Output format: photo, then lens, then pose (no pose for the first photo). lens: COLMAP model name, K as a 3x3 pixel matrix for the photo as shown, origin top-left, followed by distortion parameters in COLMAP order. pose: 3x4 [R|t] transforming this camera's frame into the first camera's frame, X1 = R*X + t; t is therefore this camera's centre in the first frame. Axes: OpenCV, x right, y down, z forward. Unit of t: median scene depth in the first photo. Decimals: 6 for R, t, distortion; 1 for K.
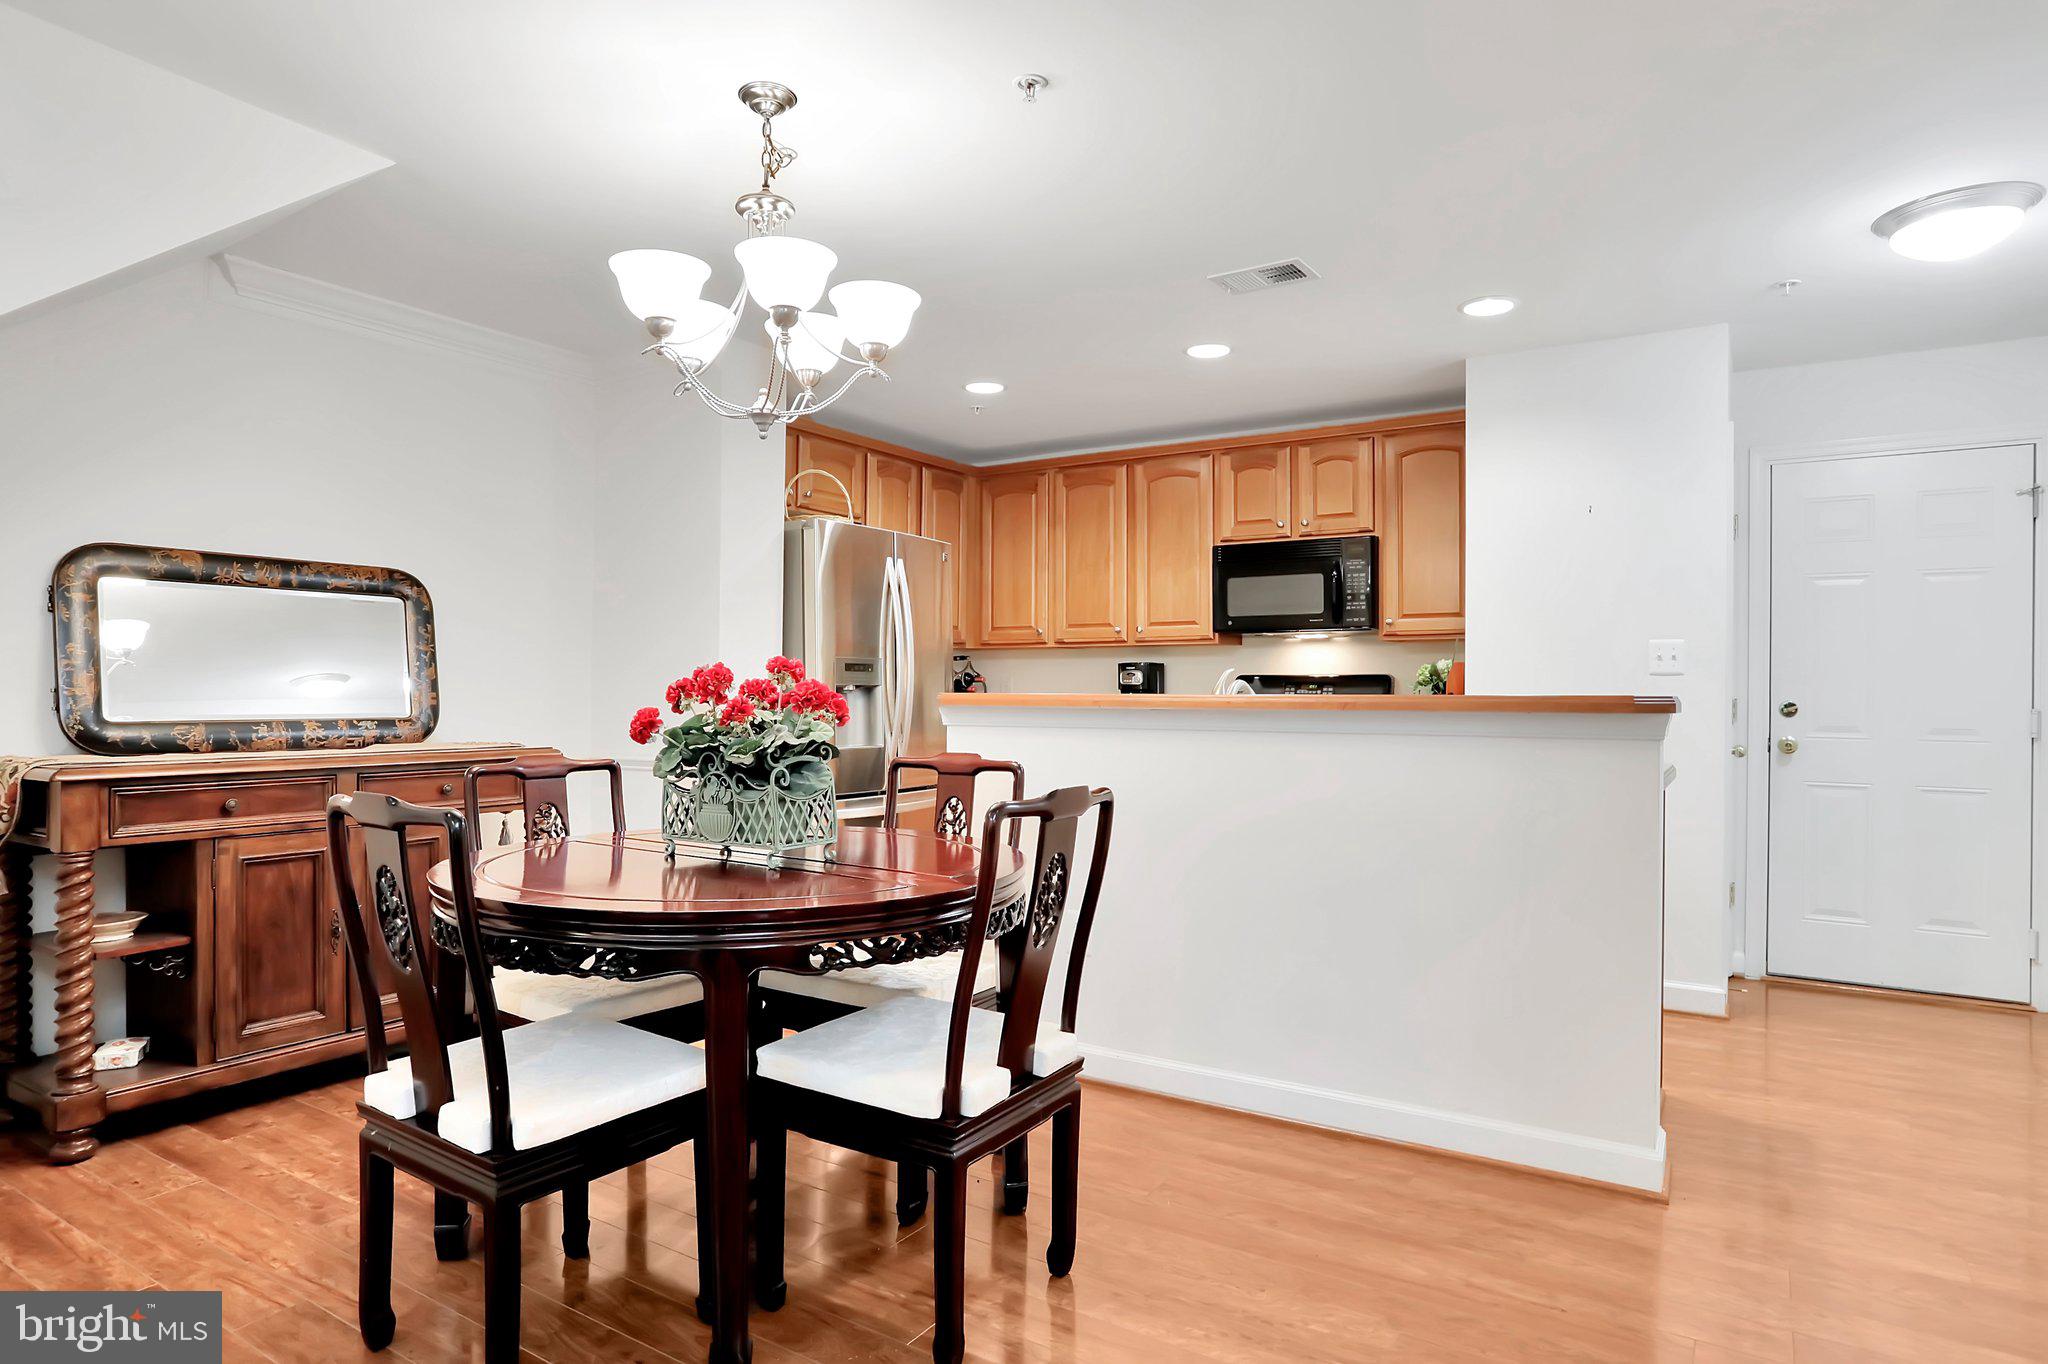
lens RADIAL K [[1154.2, 0, 1024.7], [0, 1154.2, 689.5], [0, 0, 1]] dist [-0.047629, 0.000547]
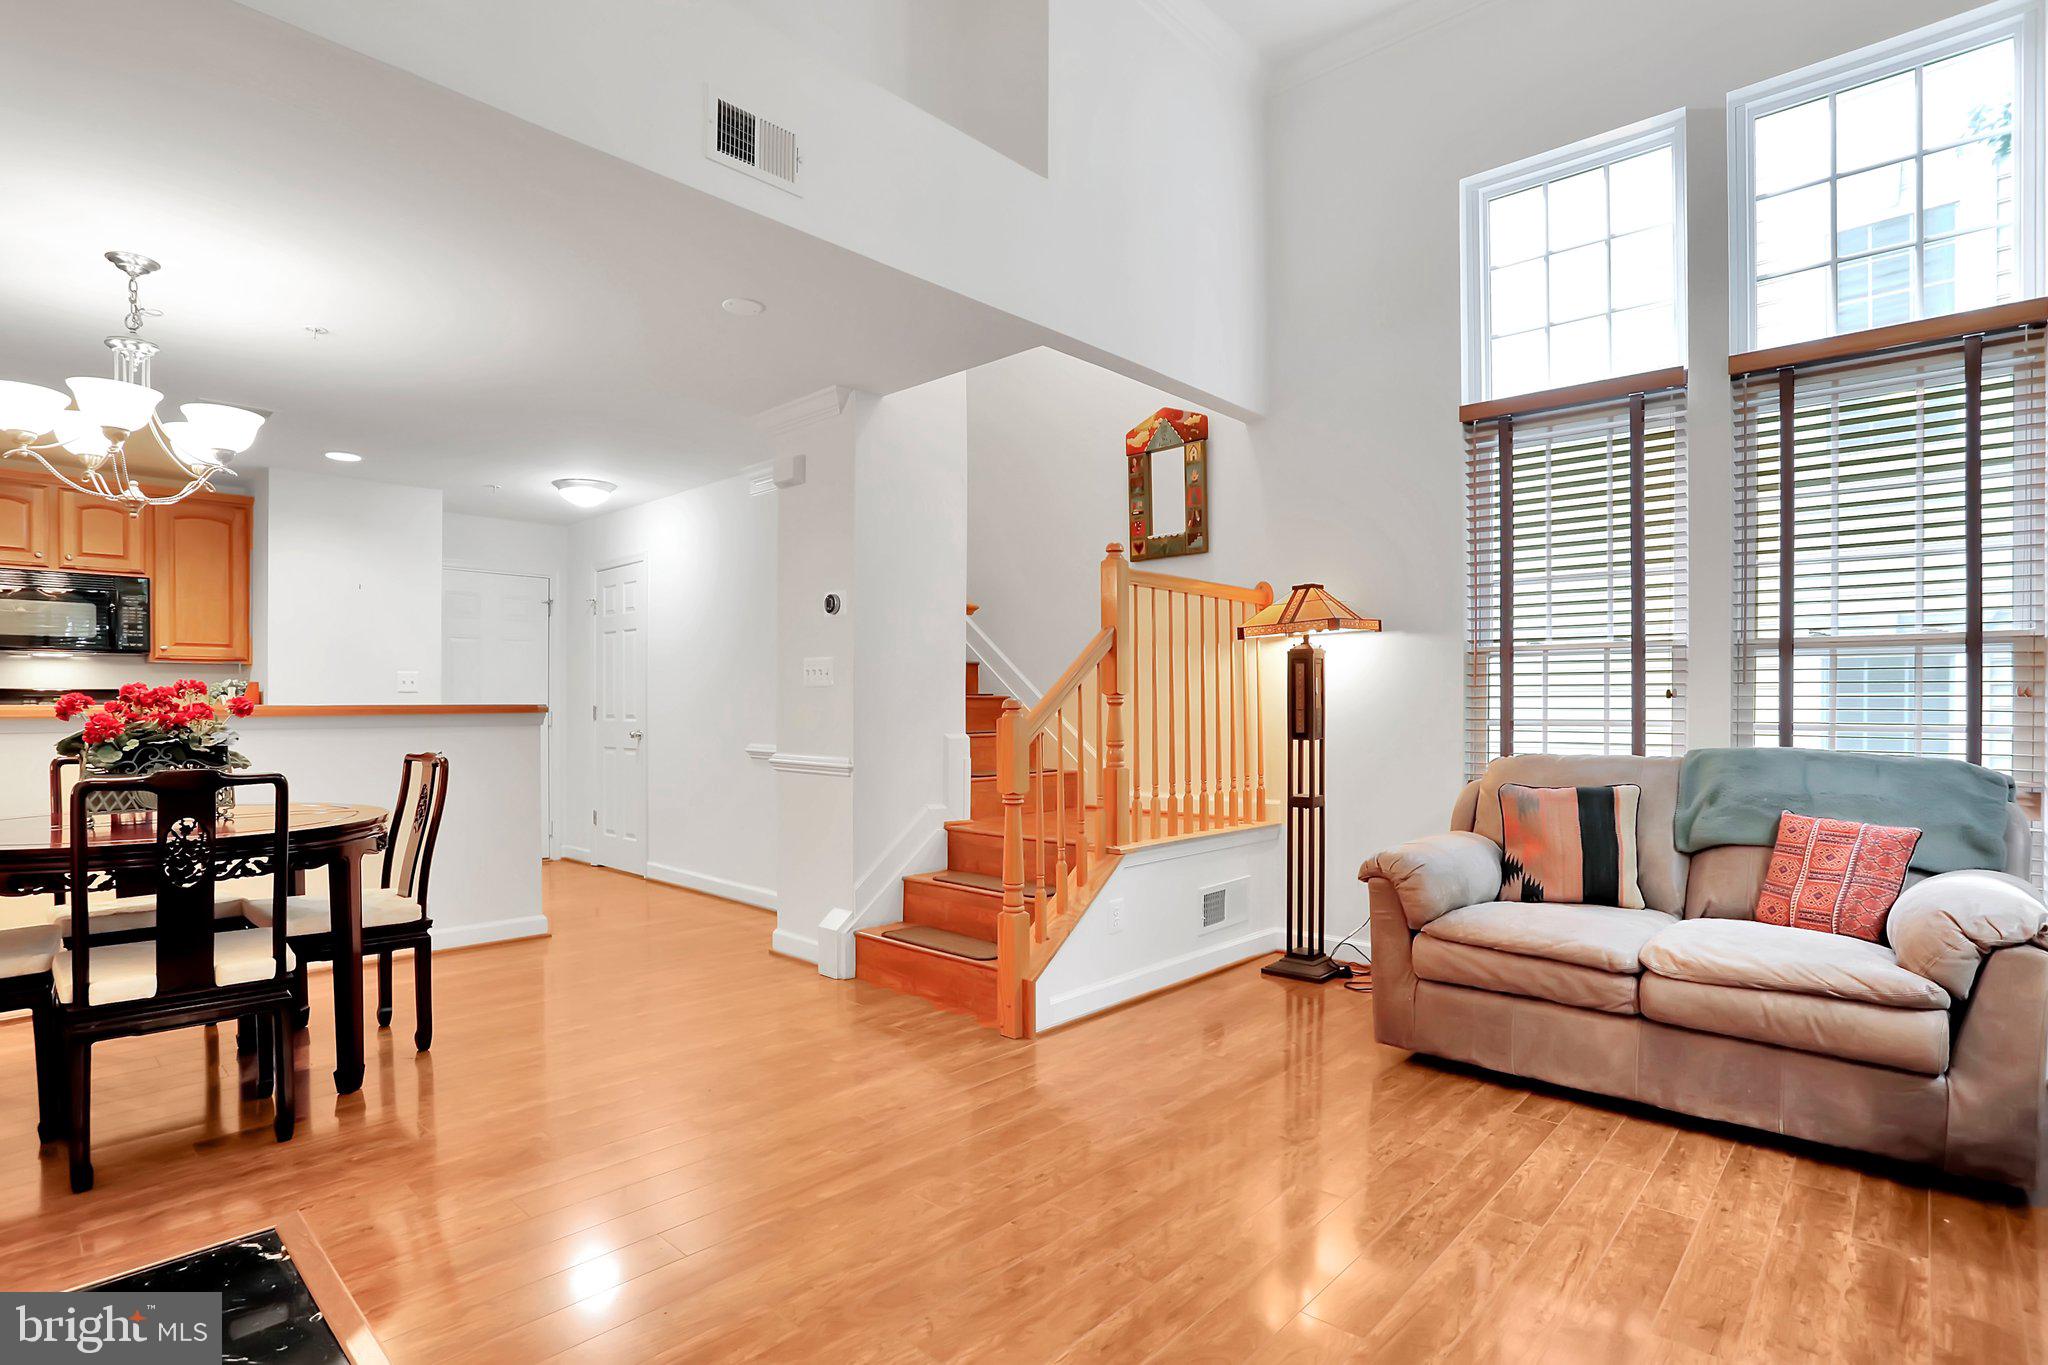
lens RADIAL K [[1016.2, 0, 1026.1], [0, 1016.2, 744.3], [0, 0, 1]] dist [-0.020319, 0.000729]
pose [[0.169763, -0.037860, 0.984757, -0.646083], [-0.002641, 0.999241, 0.038872, 0.001061], [-0.985481, -0.009199, 0.169534, -0.132288]]
